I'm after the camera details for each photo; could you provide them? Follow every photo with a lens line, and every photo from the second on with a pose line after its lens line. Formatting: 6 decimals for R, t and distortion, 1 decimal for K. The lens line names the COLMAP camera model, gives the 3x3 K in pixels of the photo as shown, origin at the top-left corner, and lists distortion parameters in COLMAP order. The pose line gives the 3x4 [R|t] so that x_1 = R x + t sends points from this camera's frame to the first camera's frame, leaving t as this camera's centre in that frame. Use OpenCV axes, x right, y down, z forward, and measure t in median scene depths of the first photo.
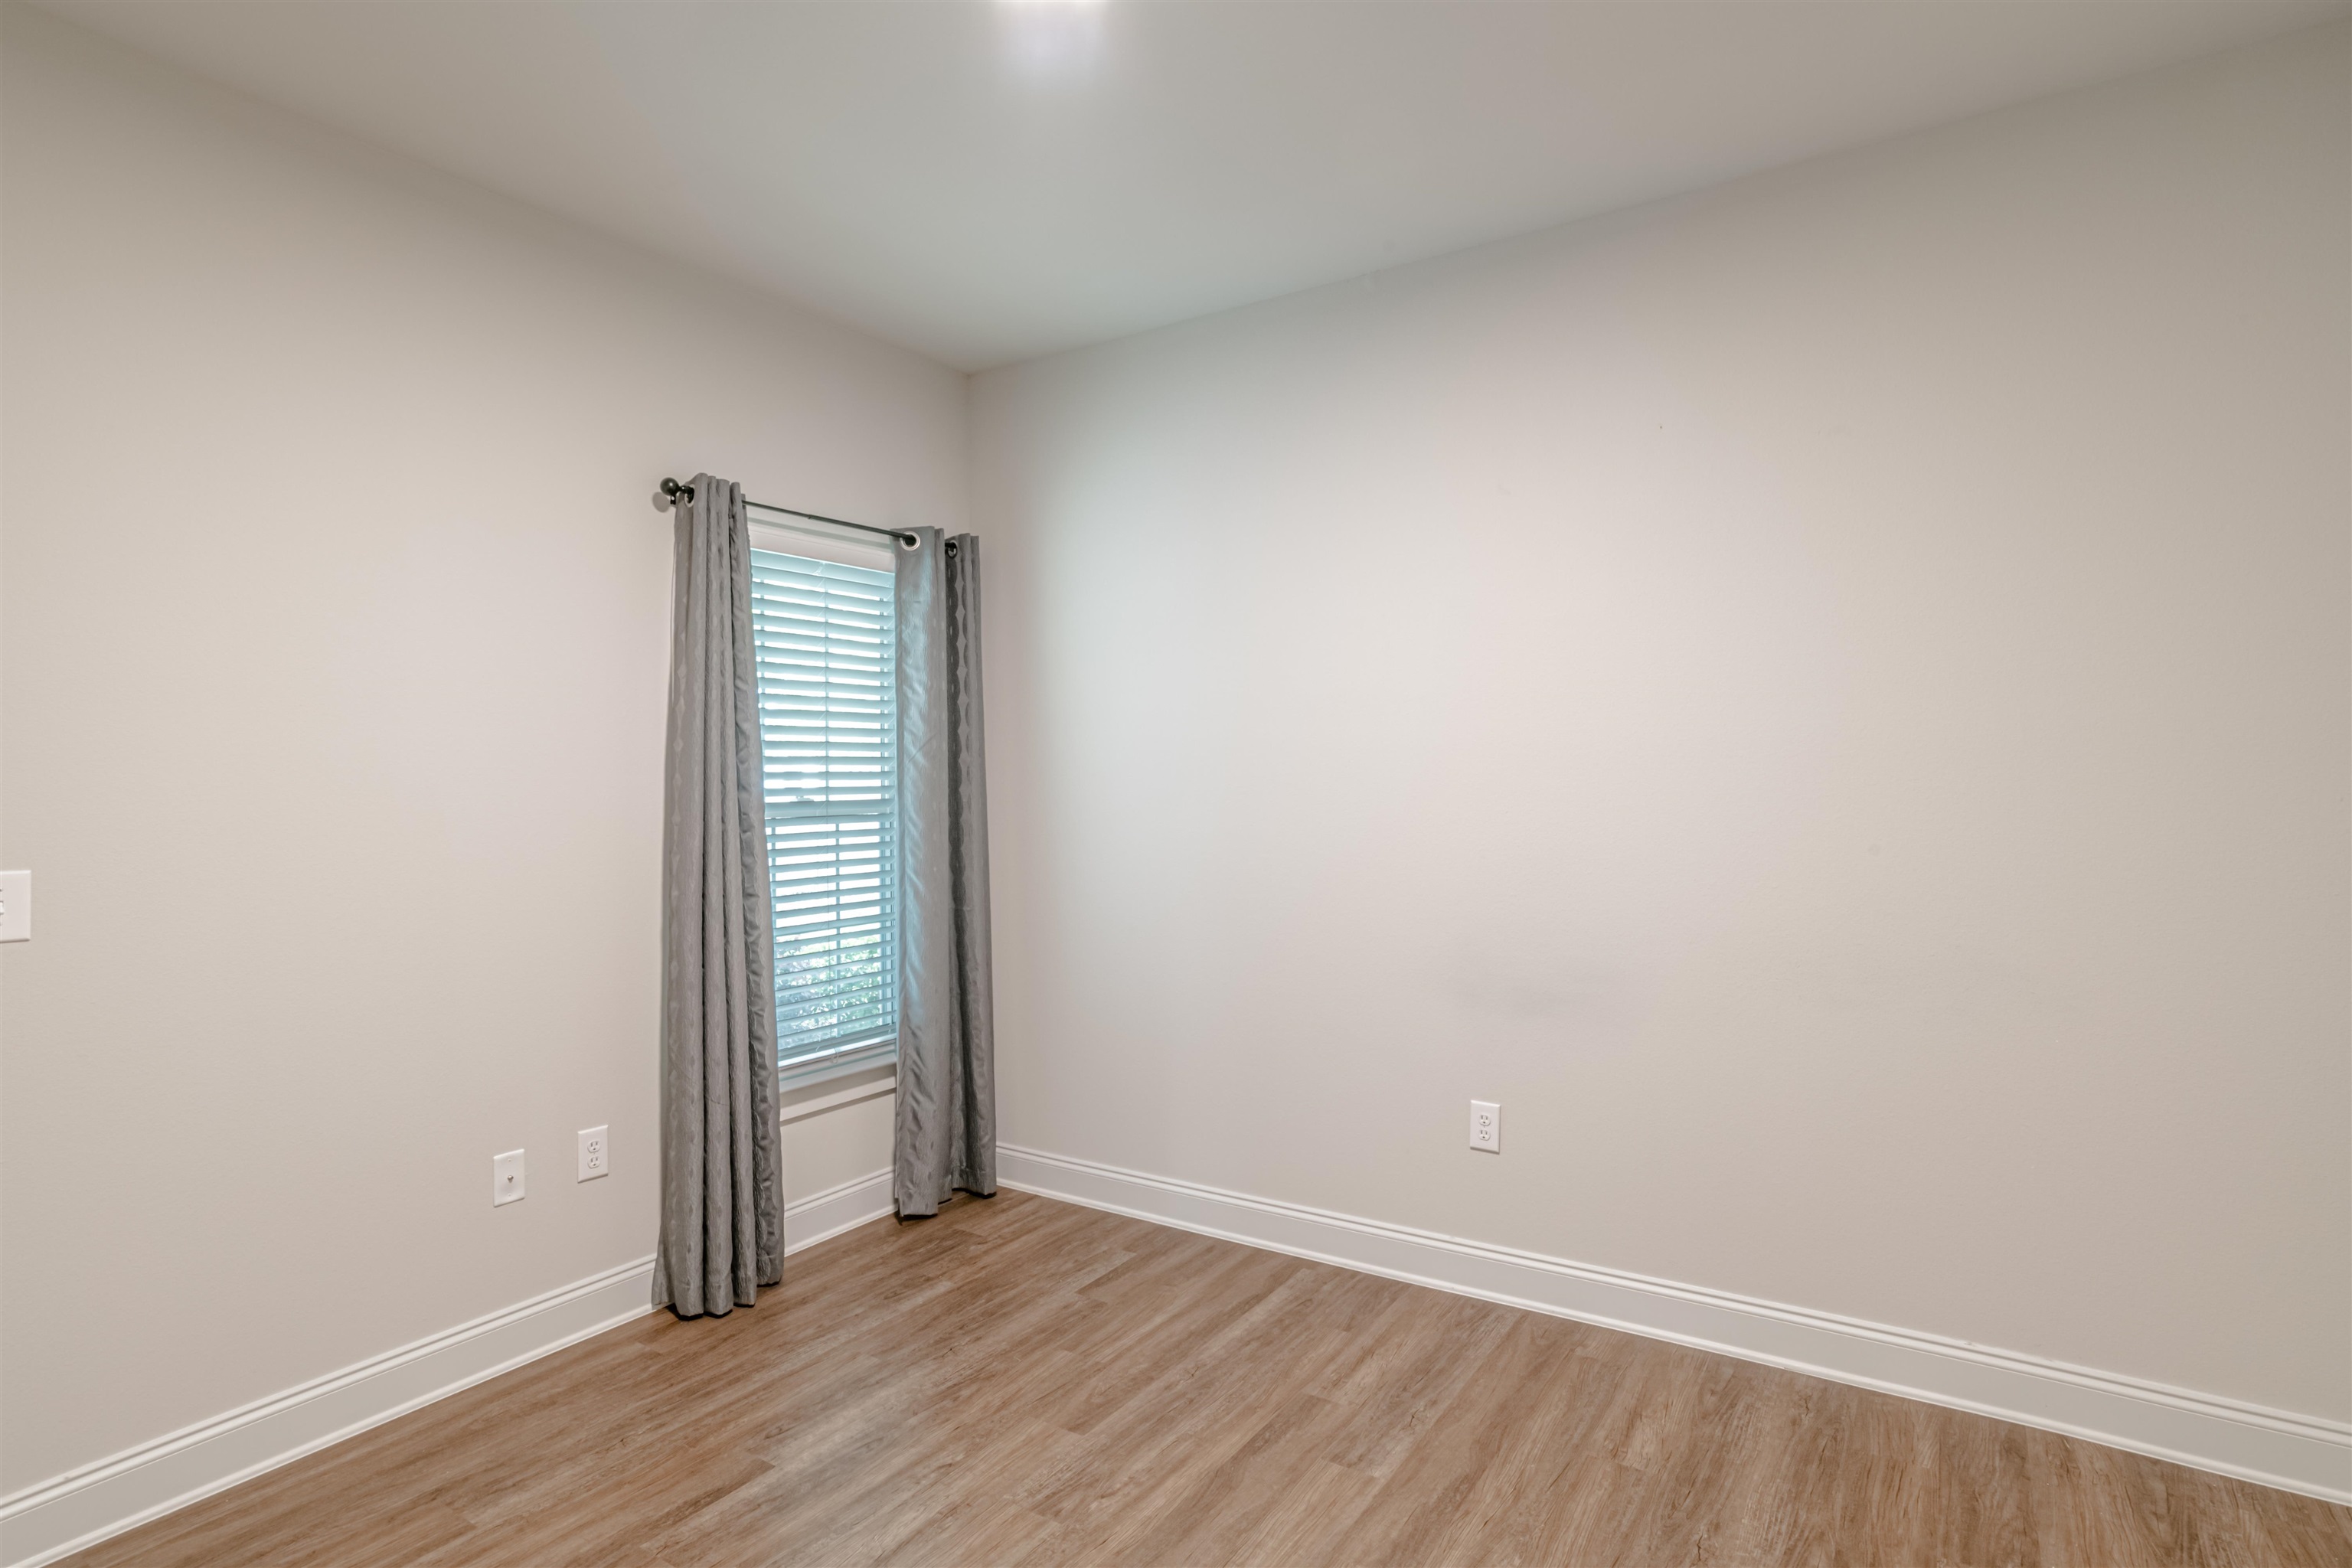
lens RADIAL K [[1240.1, 0, 1169.8], [0, 1240.1, 770.8], [0, 0, 1]] dist [0.001263, 0.002070]
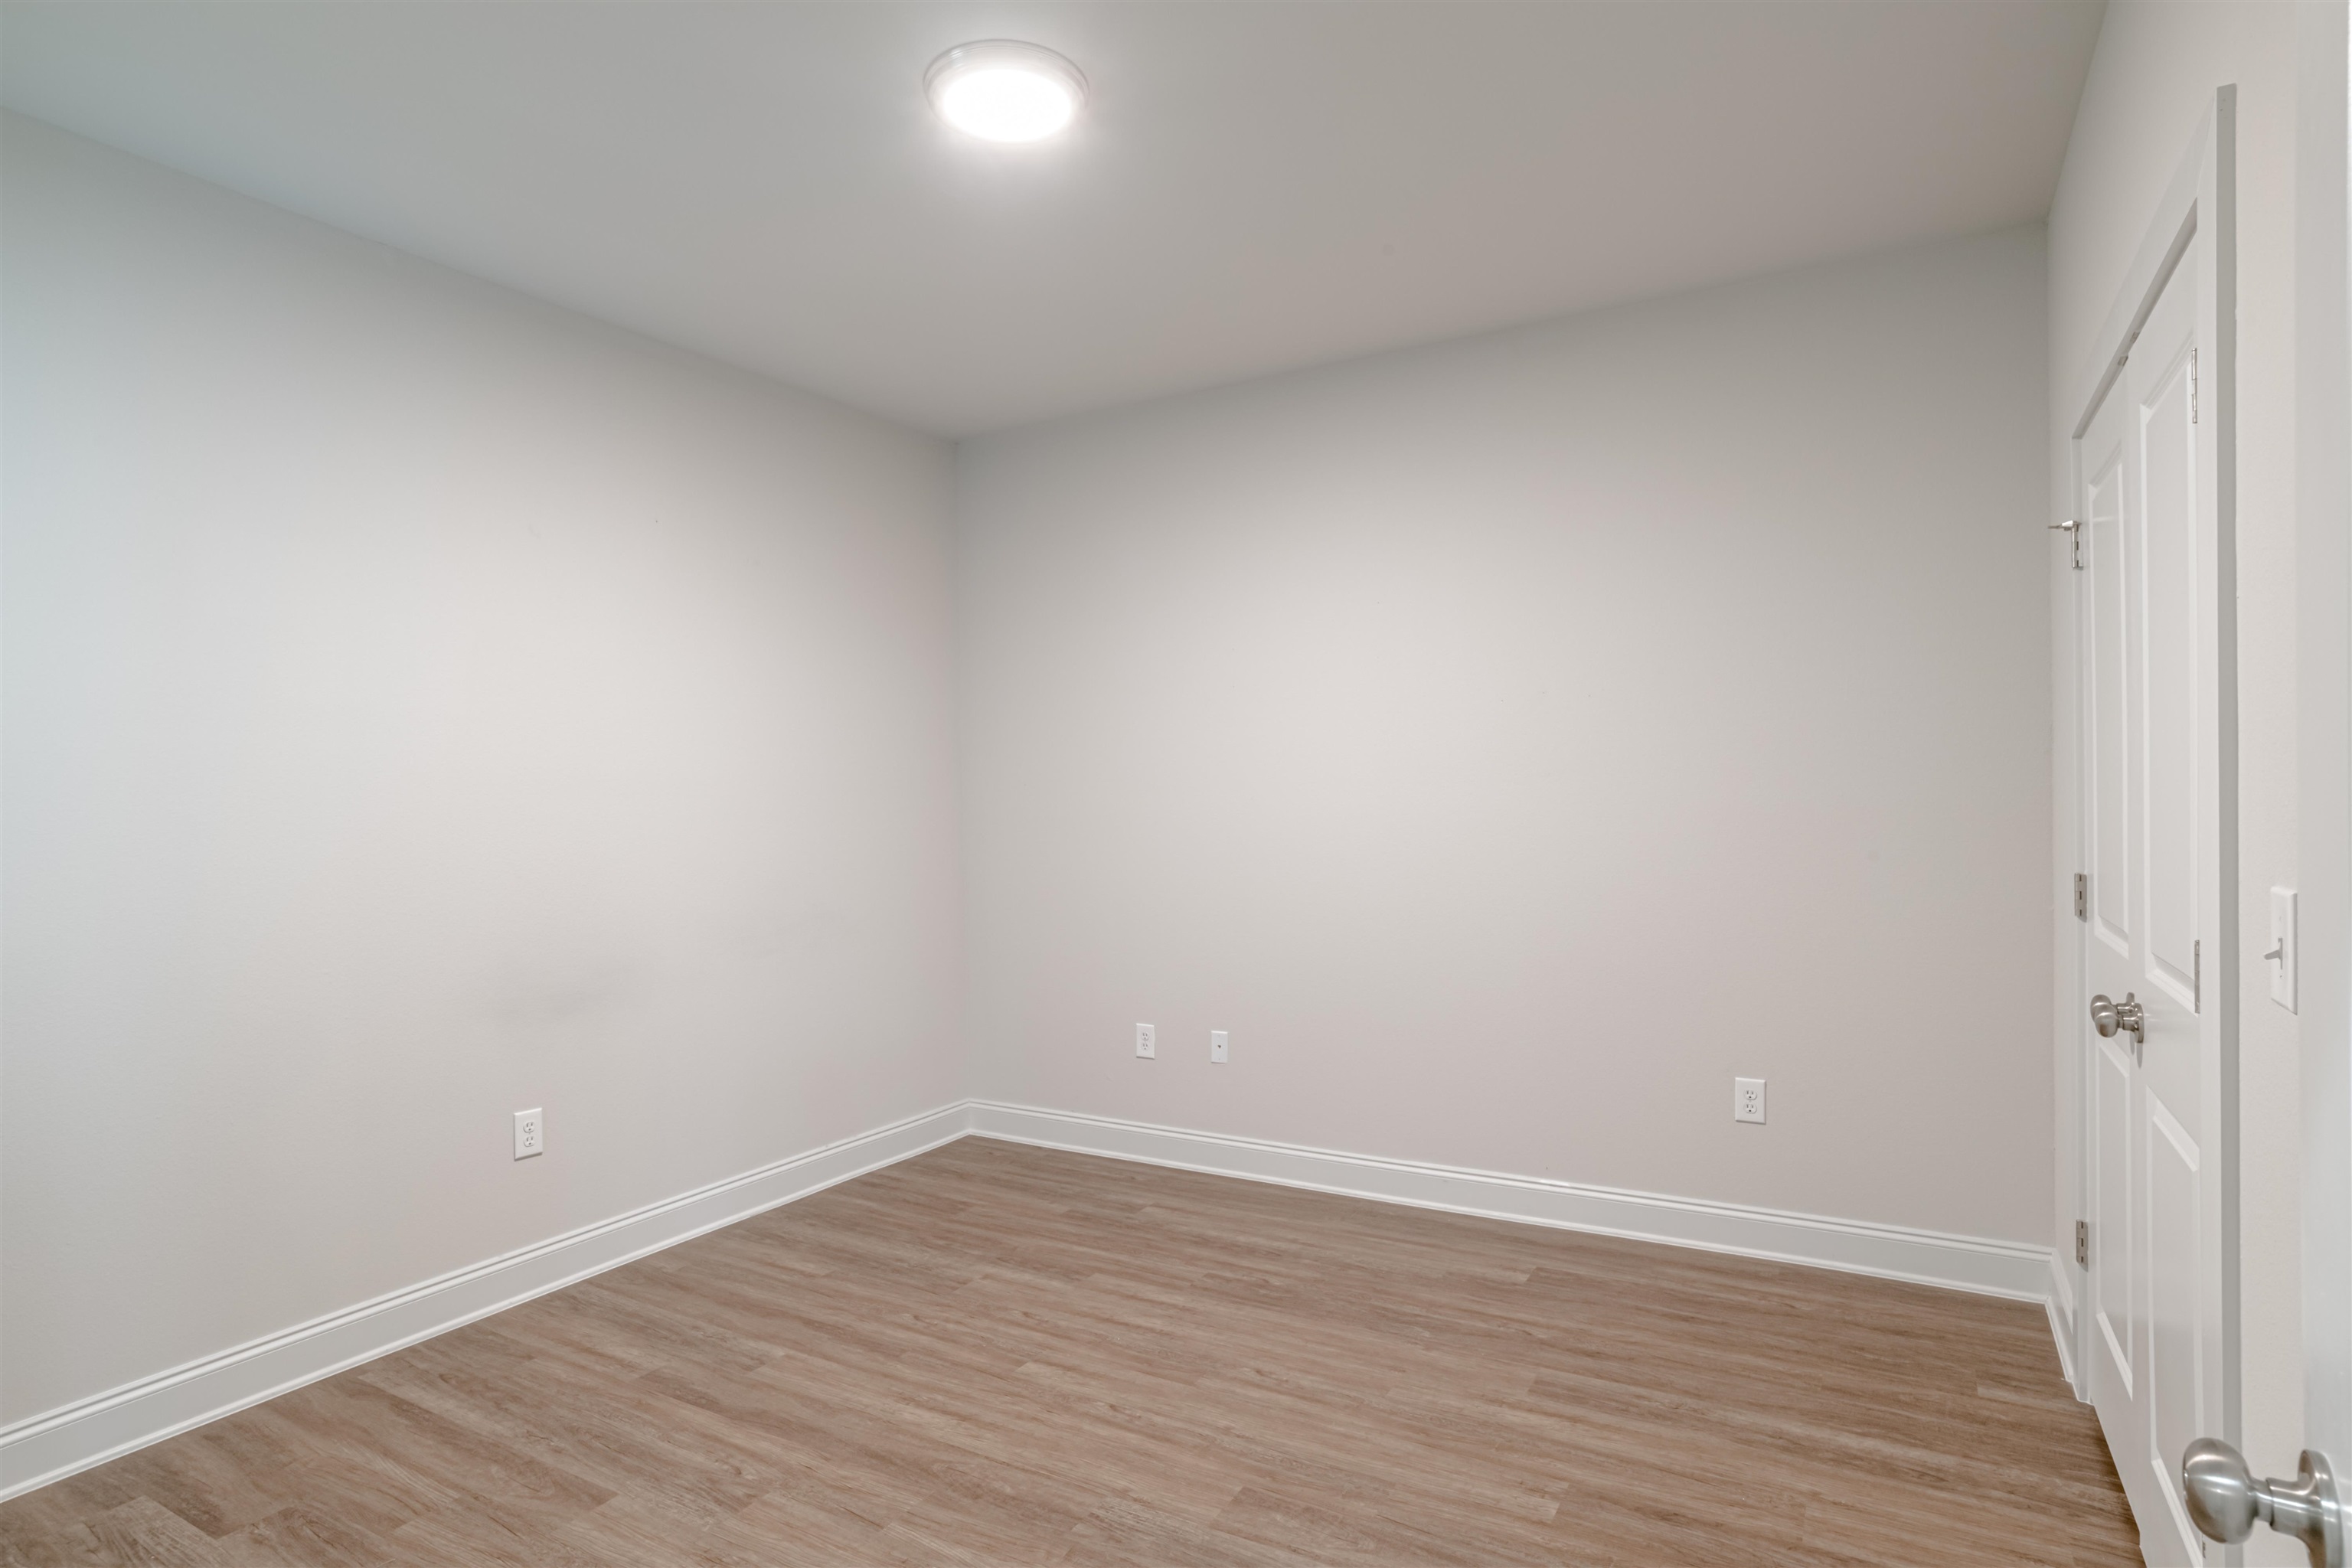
lens RADIAL K [[1228.2, 0, 1174.5], [0, 1228.2, 791.6], [0, 0, 1]] dist [-0.036134, 0.025464]
pose [[-0.063971, 0.017343, 0.997801, -0.974239], [0.014817, 0.999755, -0.016427, 0.008312], [-0.997842, 0.013734, -0.064212, 0.573439]]
